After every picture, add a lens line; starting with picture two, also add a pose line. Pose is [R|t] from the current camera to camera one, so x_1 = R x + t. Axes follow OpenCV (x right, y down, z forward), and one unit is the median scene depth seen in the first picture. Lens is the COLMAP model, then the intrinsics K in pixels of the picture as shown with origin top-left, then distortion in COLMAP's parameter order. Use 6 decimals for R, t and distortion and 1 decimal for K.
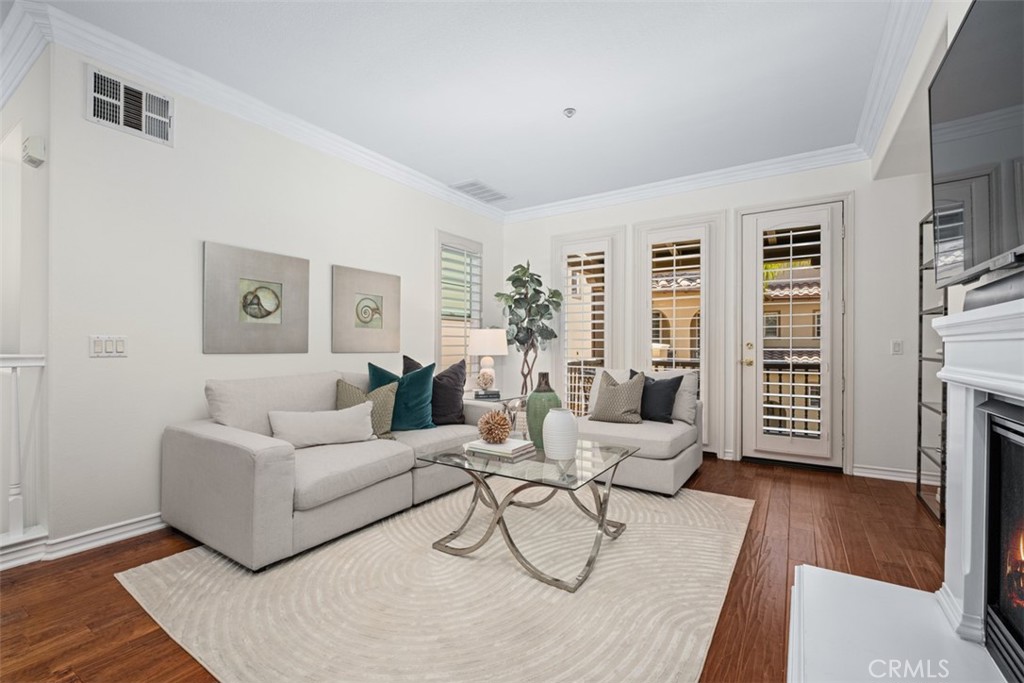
lens RADIAL K [[447.4, 0, 512.0], [0, 447.4, 341.5], [0, 0, 1]] dist [0.015289, 0.000013]
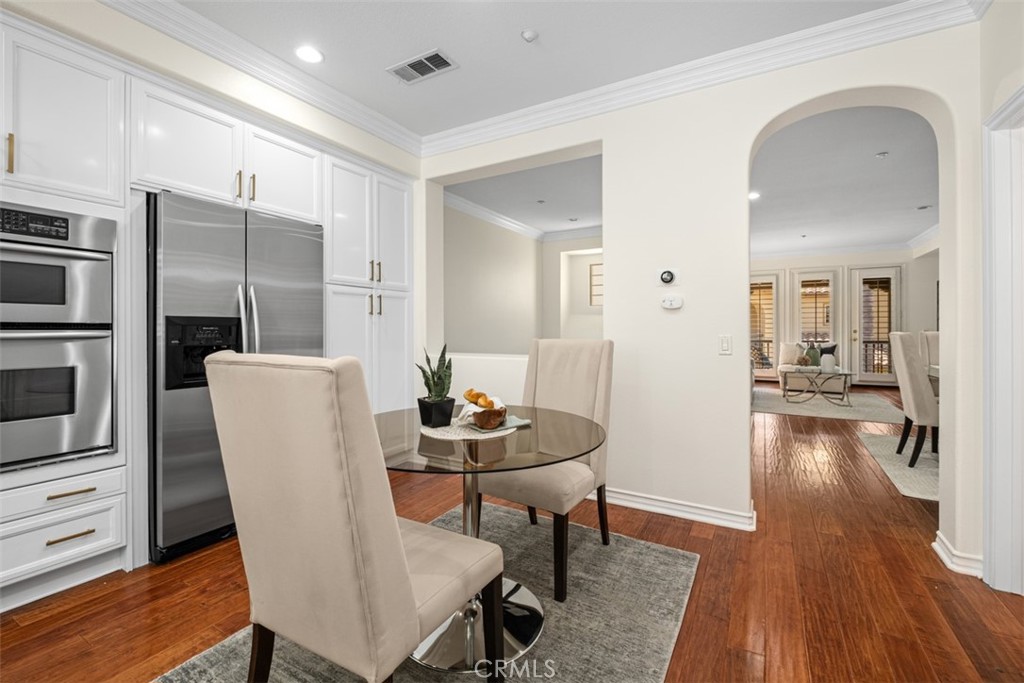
lens RADIAL K [[450.2, 0, 512.2], [0, 450.2, 328.8], [0, 0, 1]] dist [-0.022091, -0.000071]
pose [[0.998884, -0.006623, 0.046773, -1.179708], [0.006312, 0.999957, 0.006798, -0.027552], [-0.046816, -0.006495, 0.998882, -1.008483]]
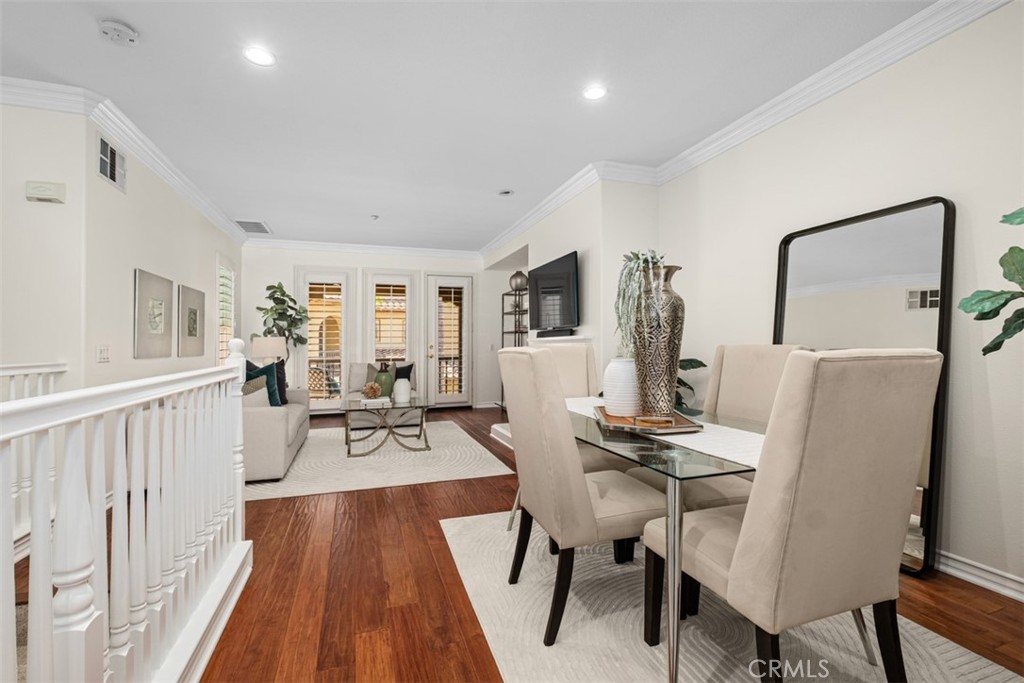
lens RADIAL K [[450.2, 0, 512.2], [0, 450.2, 328.8], [0, 0, 1]] dist [-0.022091, -0.000071]
pose [[0.625962, 0.018489, 0.779635, -0.690194], [0.005499, 0.999589, -0.028120, -0.011844], [-0.779835, 0.021889, 0.625603, -0.397070]]
